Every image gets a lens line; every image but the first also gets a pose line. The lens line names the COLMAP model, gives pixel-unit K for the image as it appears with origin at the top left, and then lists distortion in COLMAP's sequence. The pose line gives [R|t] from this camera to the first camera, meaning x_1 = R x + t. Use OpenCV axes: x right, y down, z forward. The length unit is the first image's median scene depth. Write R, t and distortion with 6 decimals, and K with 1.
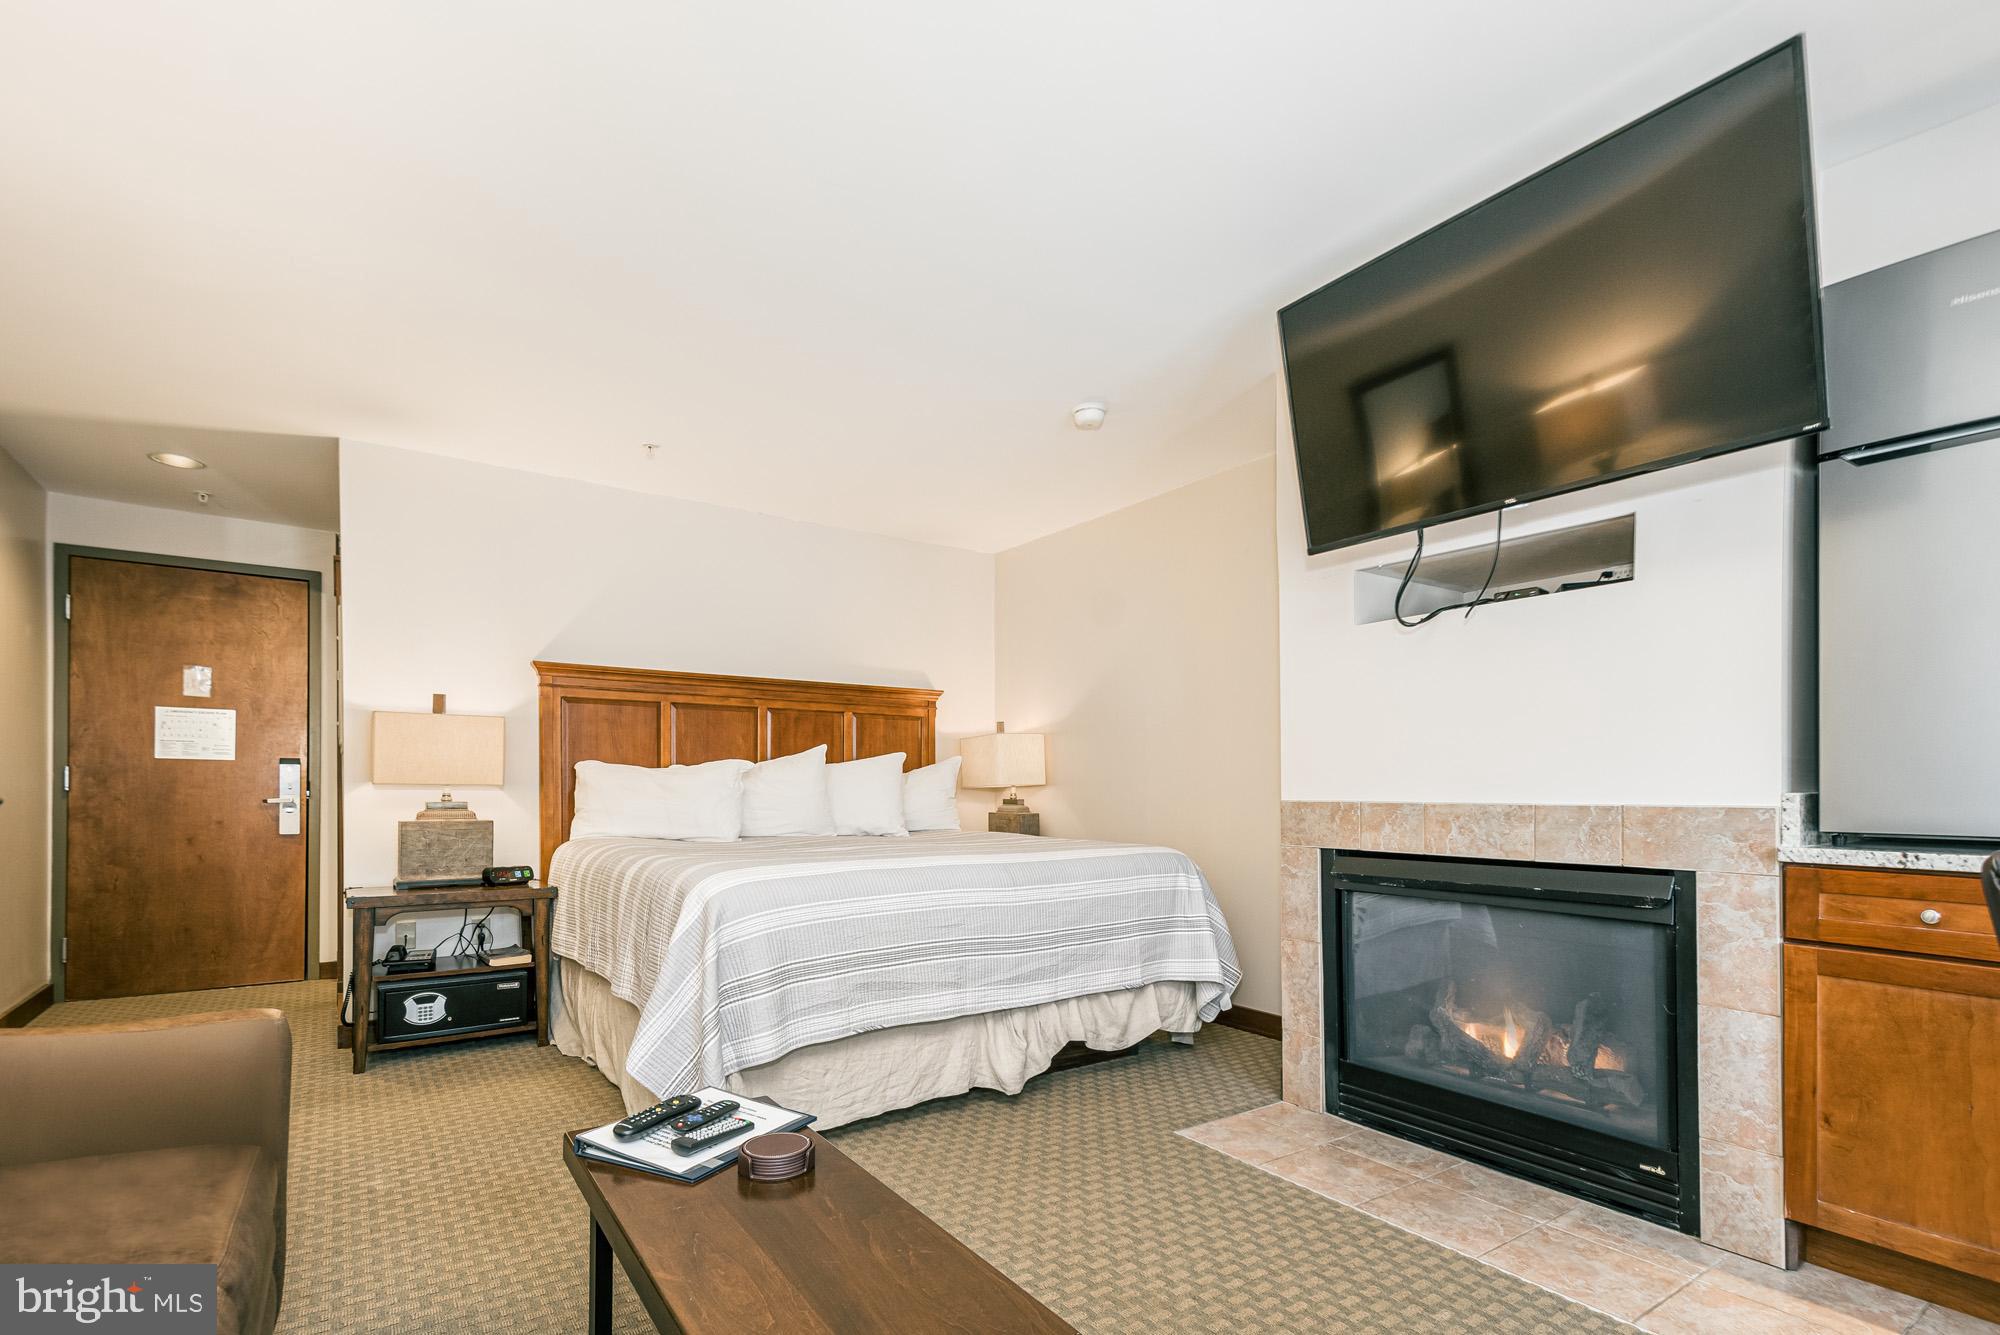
lens RADIAL K [[947.4, 0, 1002.9], [0, 947.4, 779.2], [0, 0, 1]] dist [0.000411, 0.000300]
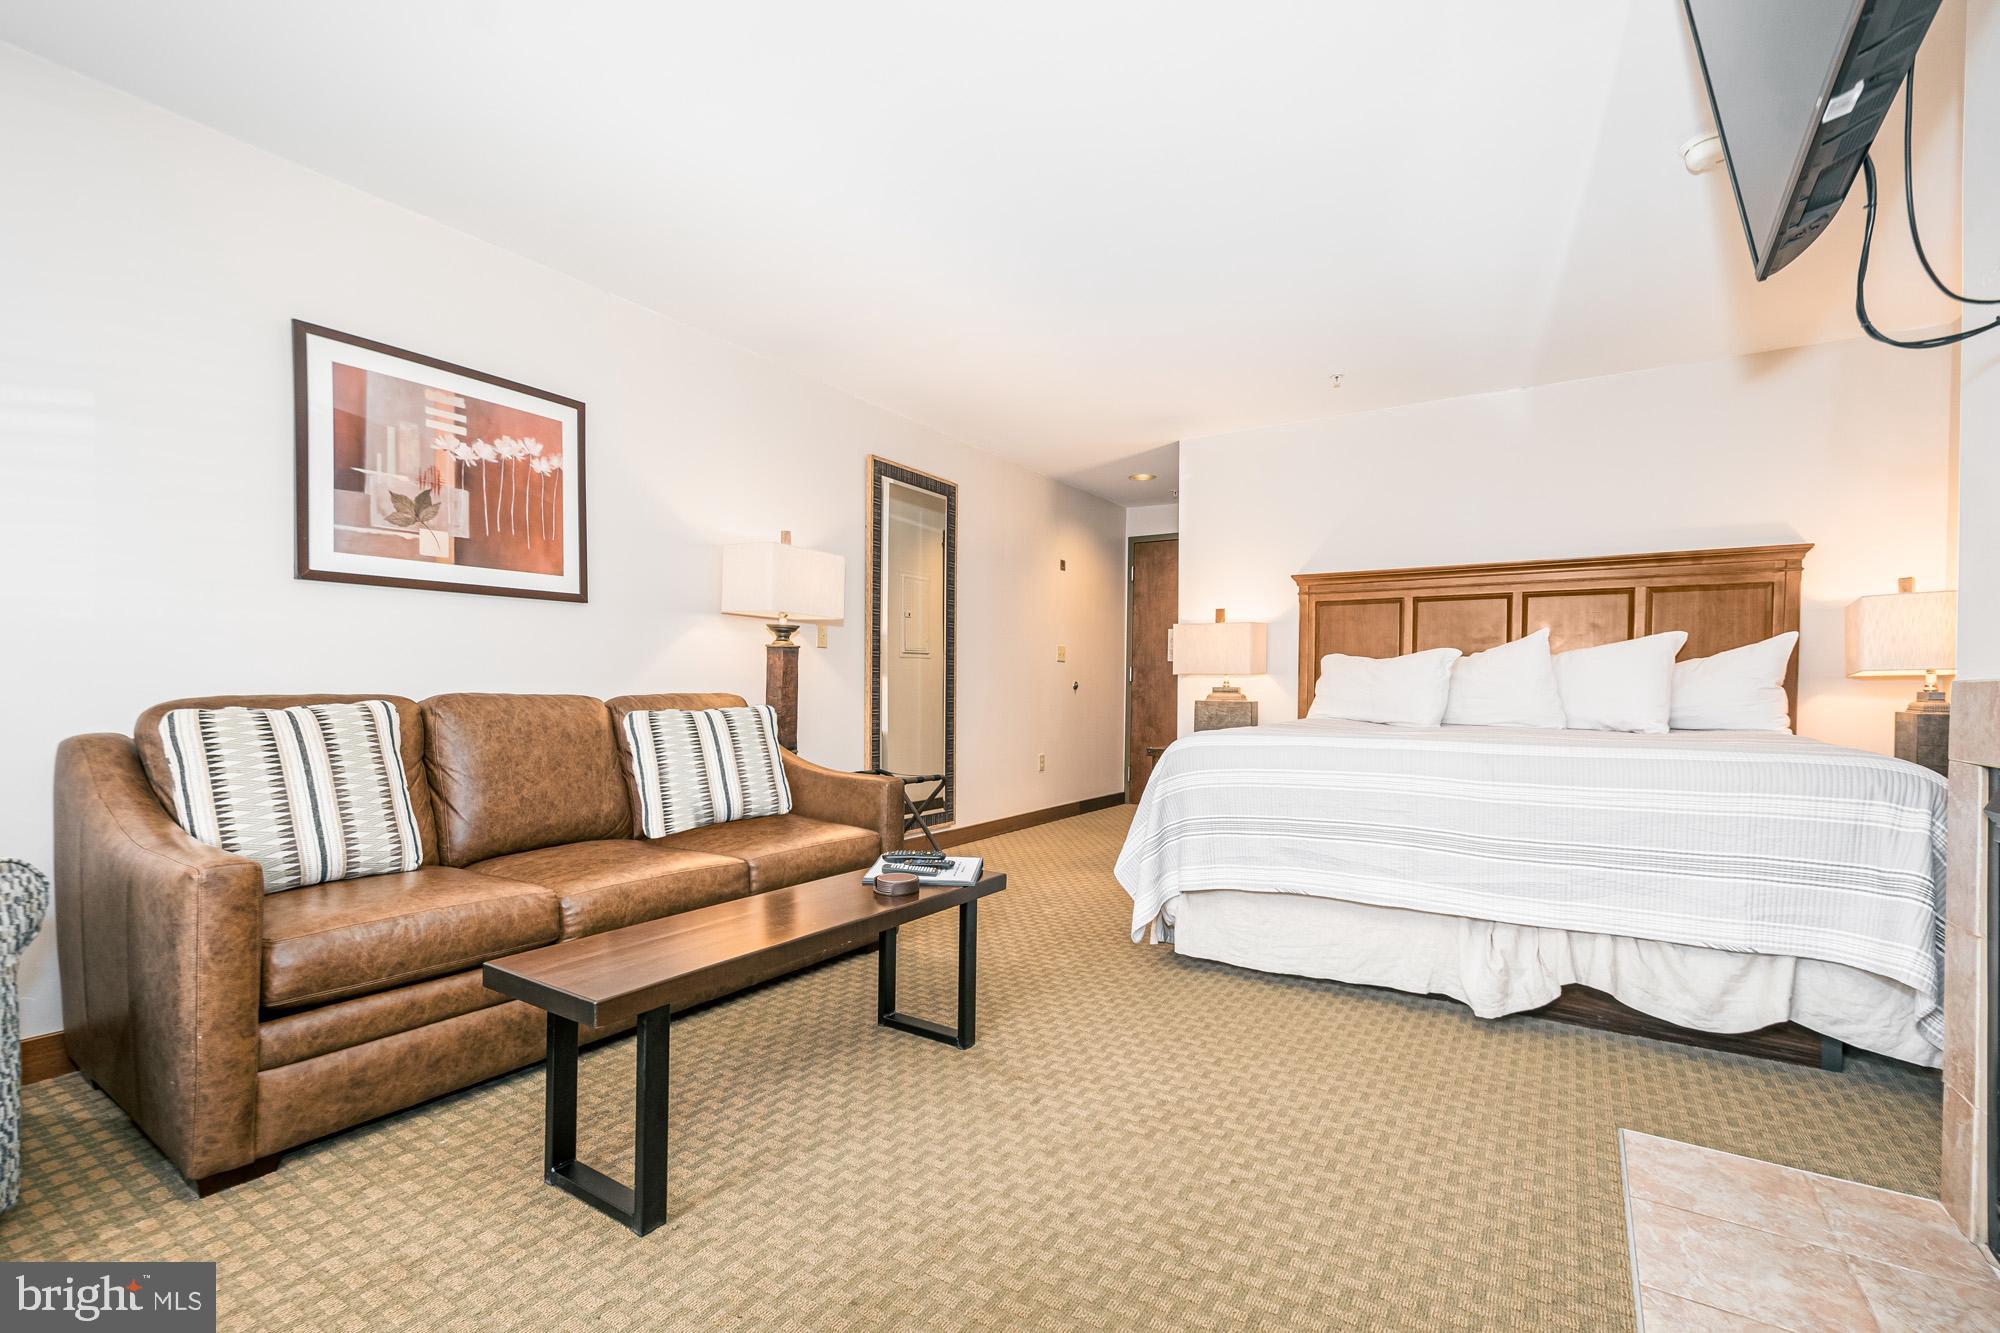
lens RADIAL K [[882.9, 0, 1000.4], [0, 882.9, 682.5], [0, 0, 1]] dist [0.001450, 0.000138]
pose [[0.374668, -0.001745, -0.927157, 0.471411], [0.003669, 0.999993, -0.000400, 0.017075], [0.927152, -0.003252, 0.374672, 0.219825]]
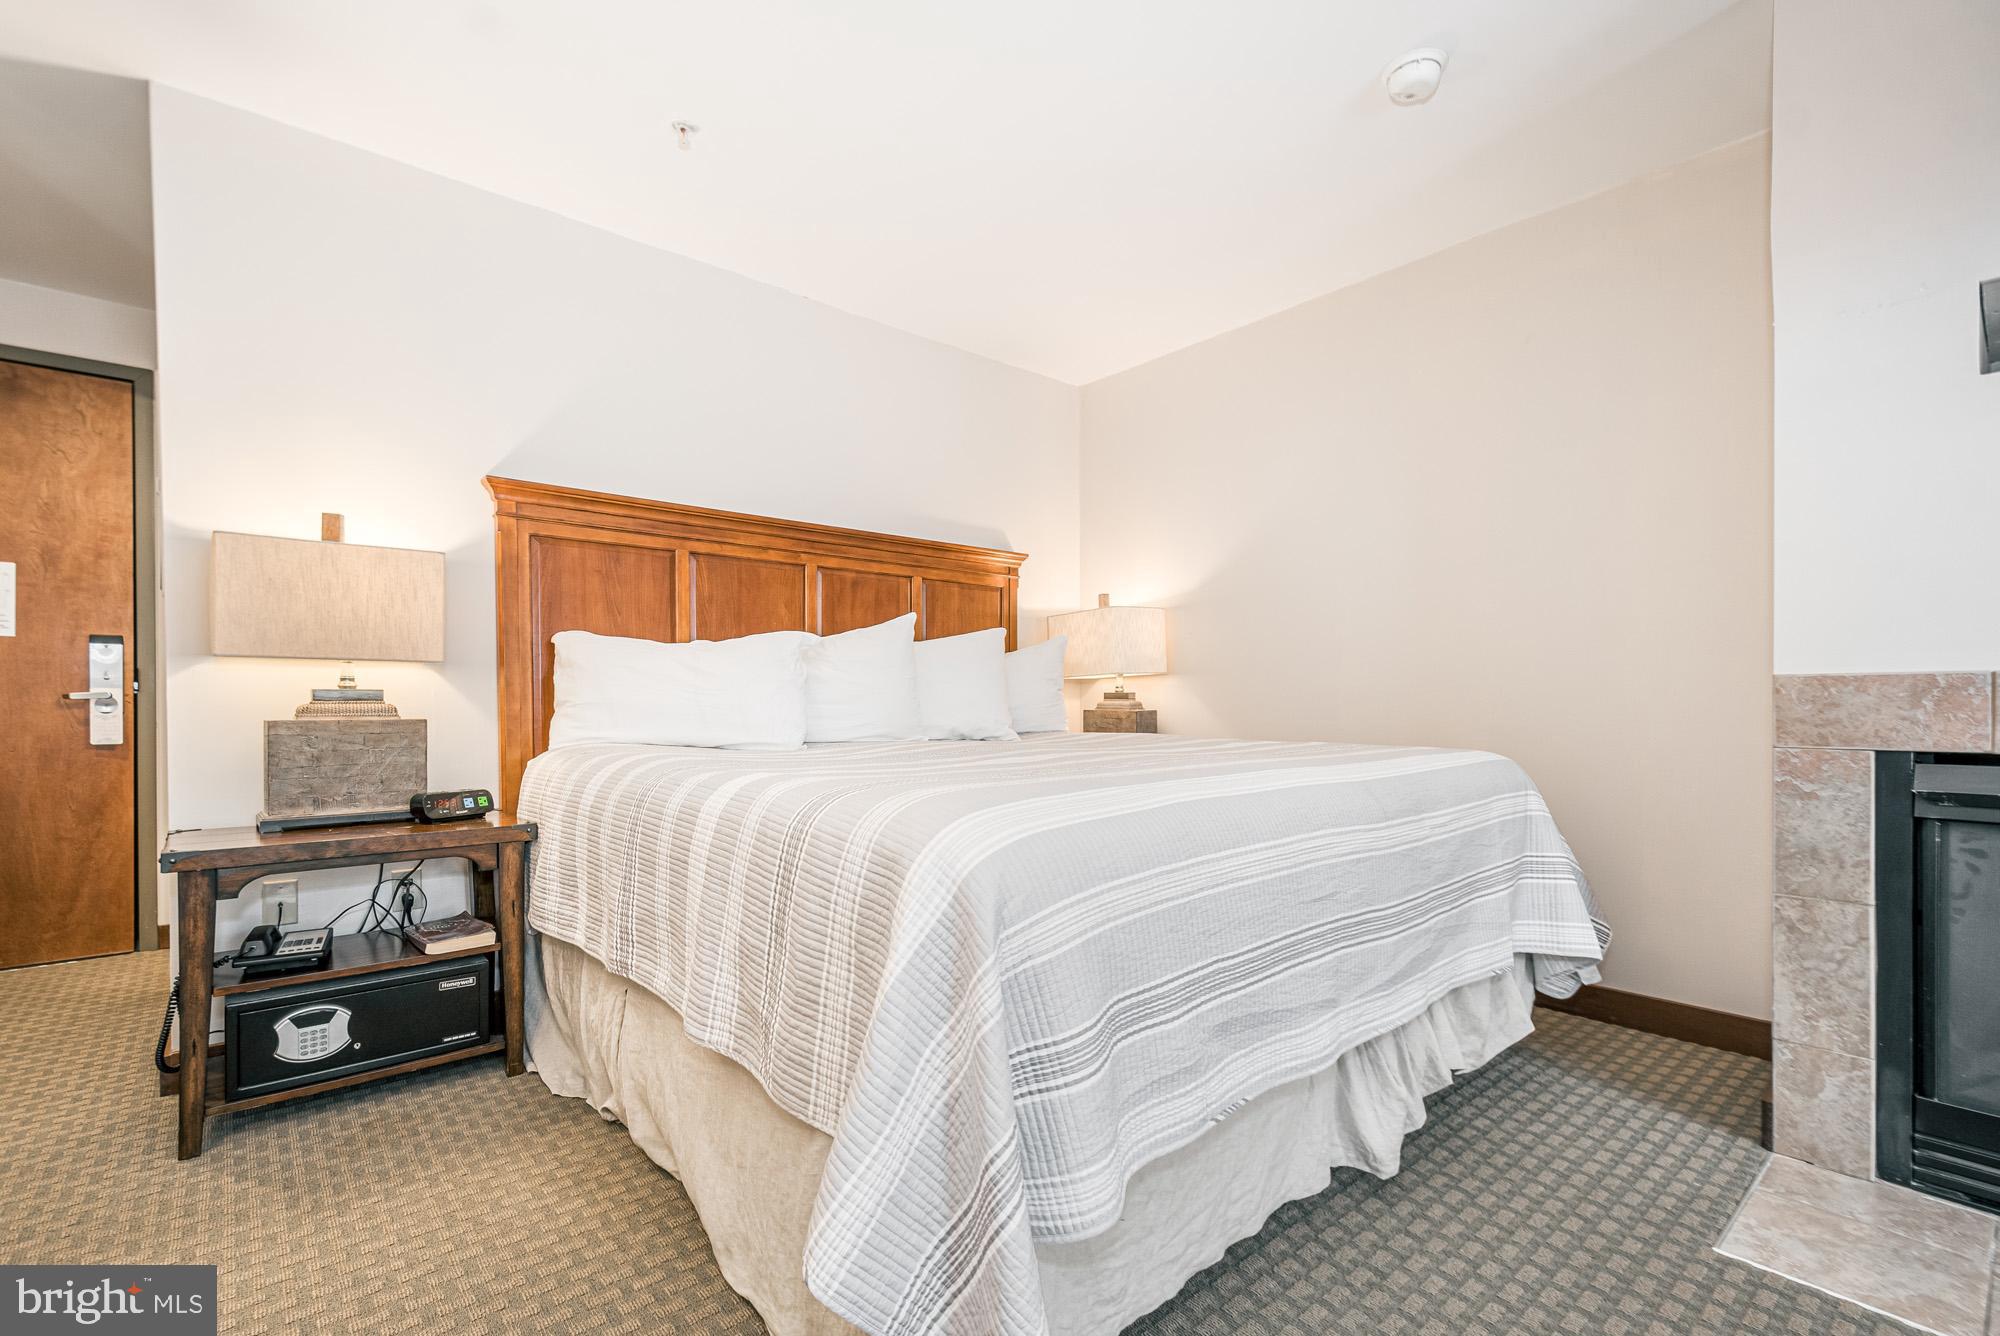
lens RADIAL K [[885.1, 0, 999.1], [0, 885.1, 702.5], [0, 0, 1]] dist [-0.000232, -0.000409]
pose [[0.994614, -0.002764, 0.103610, -0.222249], [0.001269, 0.999894, 0.014496, 0.024974], [-0.103640, -0.014286, 0.994512, 0.378727]]
